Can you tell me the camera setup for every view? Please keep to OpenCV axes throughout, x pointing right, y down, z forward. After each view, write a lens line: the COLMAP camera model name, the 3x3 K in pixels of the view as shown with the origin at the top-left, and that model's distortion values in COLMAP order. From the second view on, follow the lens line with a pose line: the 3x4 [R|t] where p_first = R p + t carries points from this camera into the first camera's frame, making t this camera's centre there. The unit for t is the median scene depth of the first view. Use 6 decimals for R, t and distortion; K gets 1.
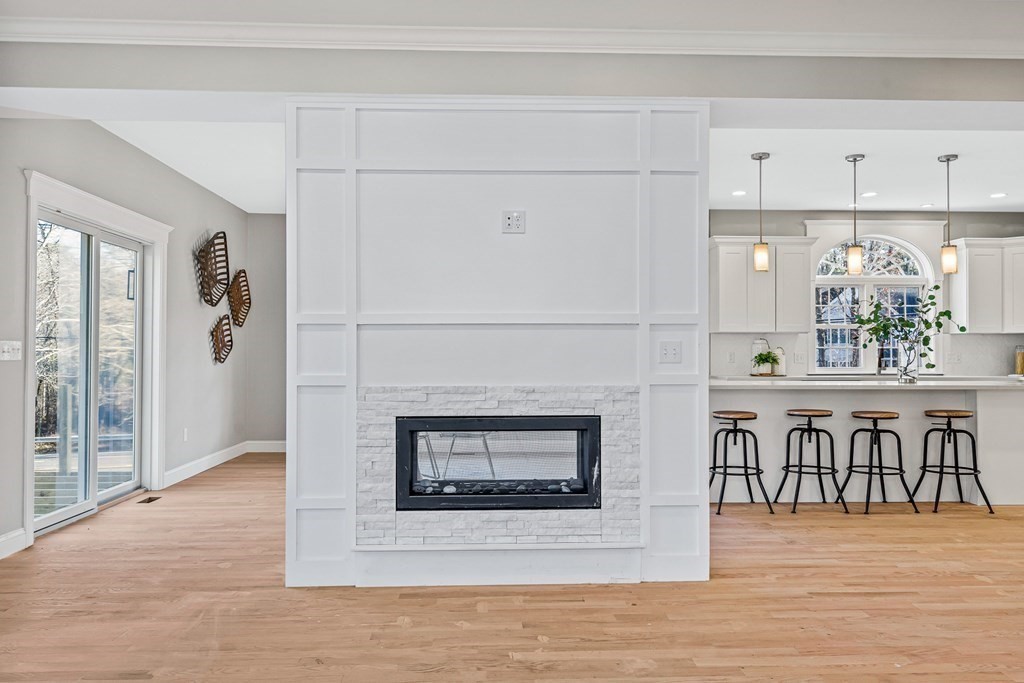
lens RADIAL K [[769.8, 0, 518.7], [0, 769.8, 347.8], [0, 0, 1]] dist [0.003121, 0.002330]
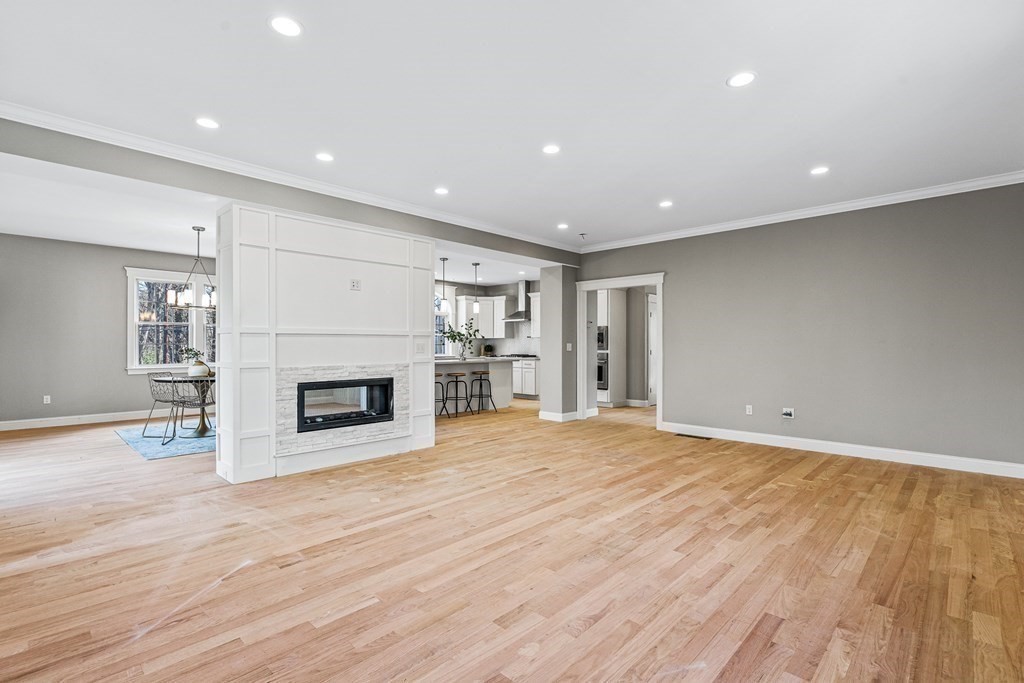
lens RADIAL K [[469.2, 0, 514.3], [0, 469.2, 342.4], [0, 0, 1]] dist [-0.009362, -0.000459]
pose [[0.724971, 0.002820, 0.688774, -0.548058], [-0.002250, 0.999996, -0.001726, -0.009243], [-0.688776, -0.000299, 0.724974, -0.191935]]
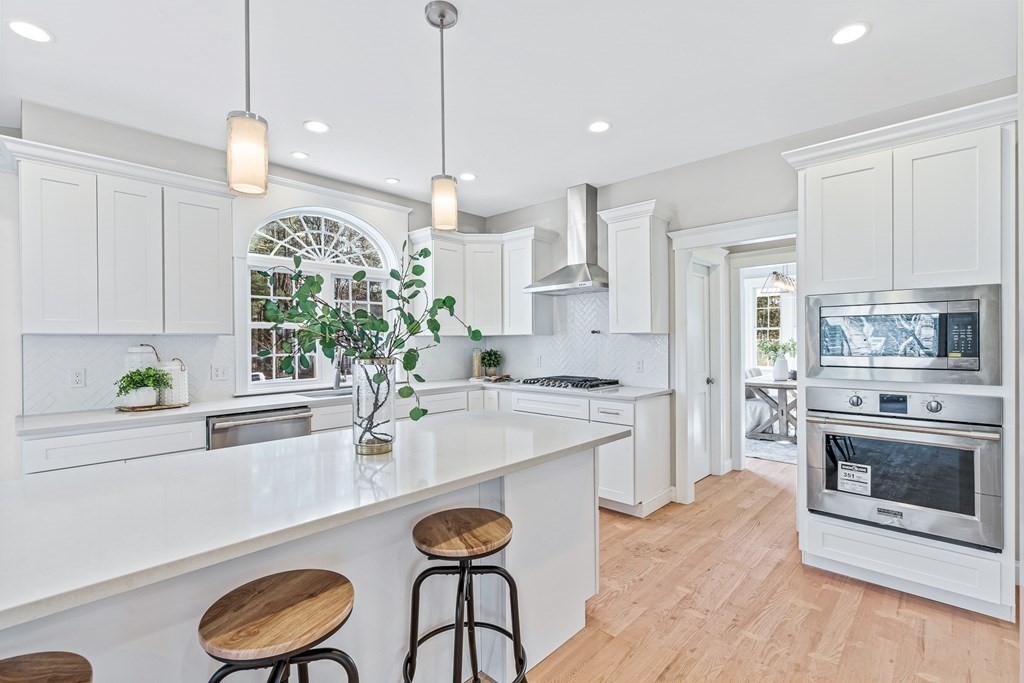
lens RADIAL K [[469.2, 0, 514.3], [0, 469.2, 342.4], [0, 0, 1]] dist [-0.009362, -0.000459]
pose [[0.719530, -0.010548, 0.694381, 0.579025], [0.004335, 0.999933, 0.010697, -0.034423], [-0.694448, -0.004686, 0.719528, 1.156036]]
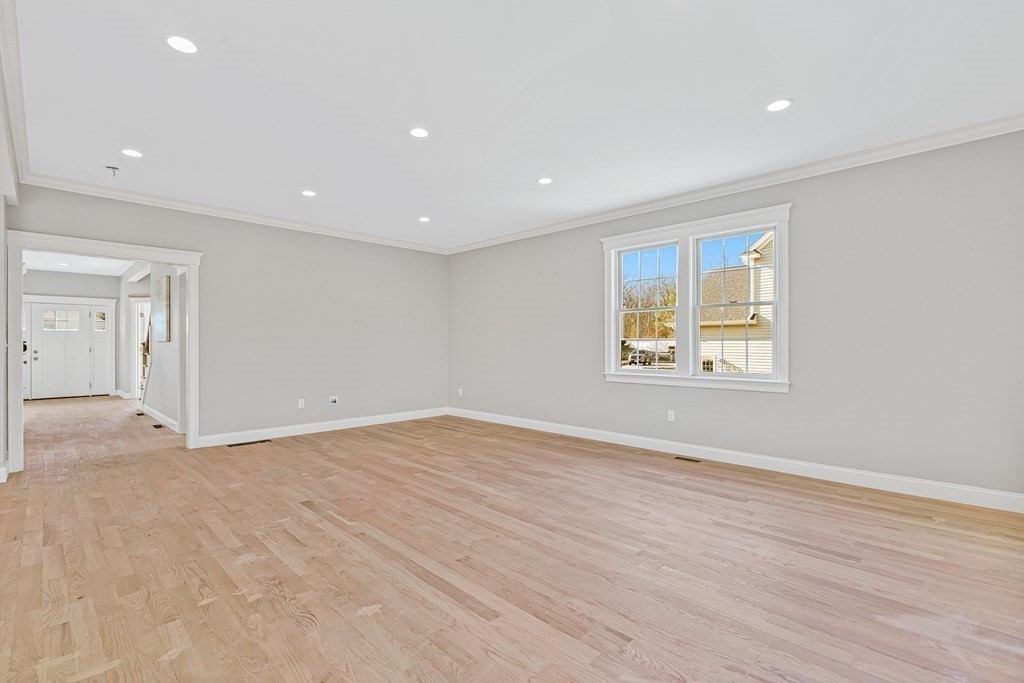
lens RADIAL K [[469.2, 0, 514.3], [0, 469.2, 342.4], [0, 0, 1]] dist [-0.009362, -0.000459]
pose [[-0.677541, -0.001072, 0.735484, -0.606189], [-0.004875, 0.999984, -0.003033, -0.000168], [-0.735469, -0.005640, -0.677535, 0.888871]]
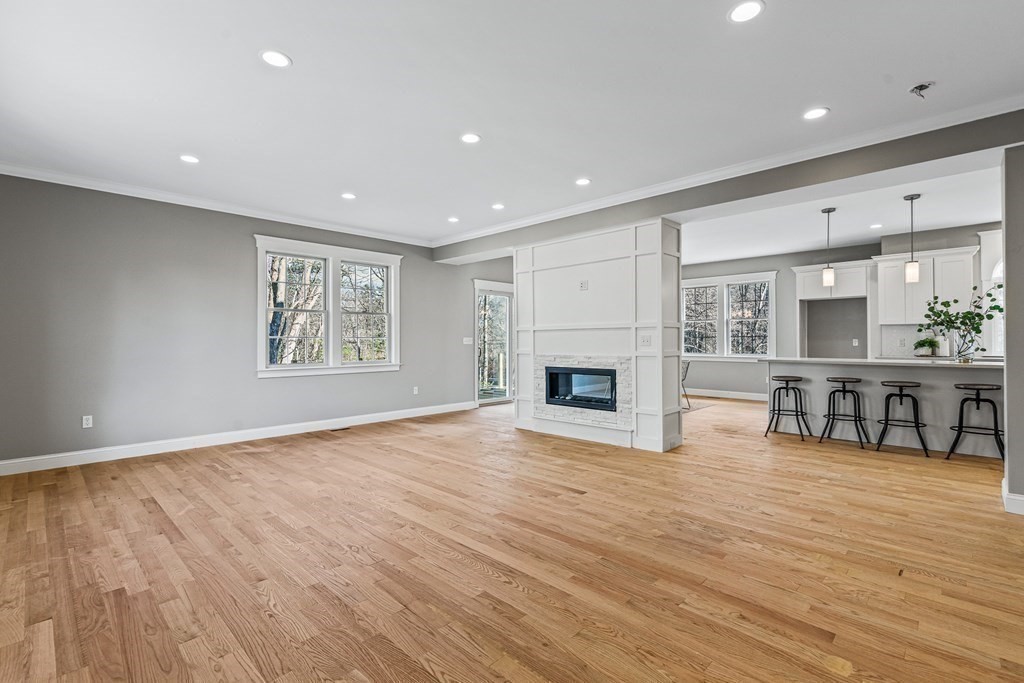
lens RADIAL K [[469.2, 0, 514.3], [0, 469.2, 342.4], [0, 0, 1]] dist [-0.009362, -0.000459]
pose [[0.690255, -0.002196, -0.723563, 0.857203], [0.009744, 0.999933, 0.006261, -0.000297], [0.723501, -0.011372, 0.690230, -0.129922]]
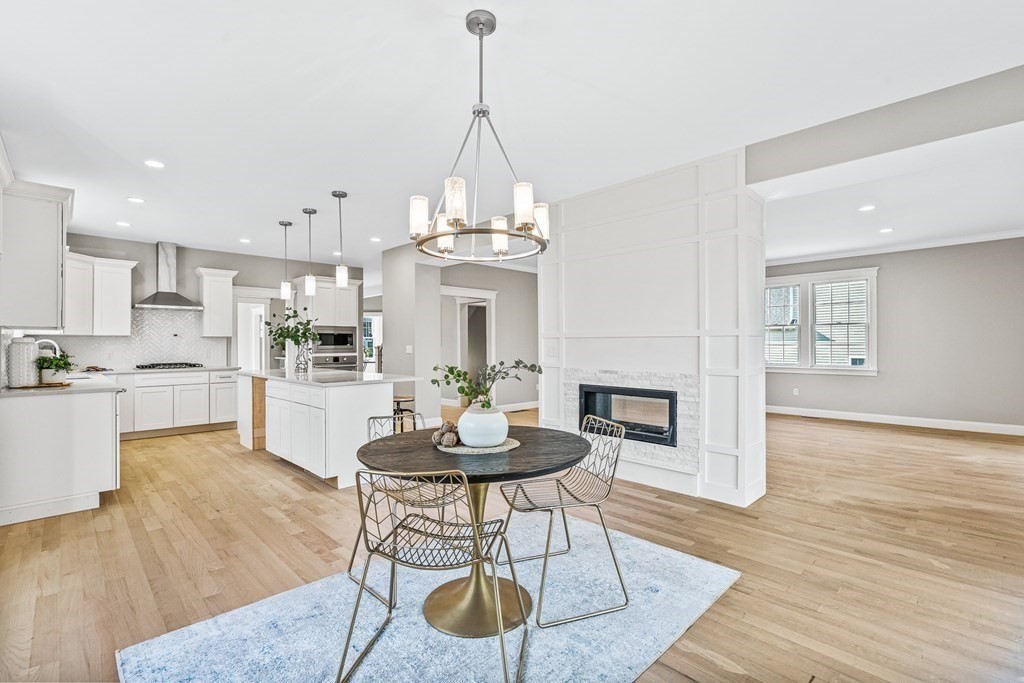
lens RADIAL K [[469.2, 0, 514.3], [0, 469.2, 342.4], [0, 0, 1]] dist [-0.009362, -0.000459]
pose [[-0.665806, 0.004957, 0.746108, -0.666870], [-0.001497, 0.999967, -0.007980, -0.006621], [-0.746123, -0.006430, -0.665777, 2.001135]]
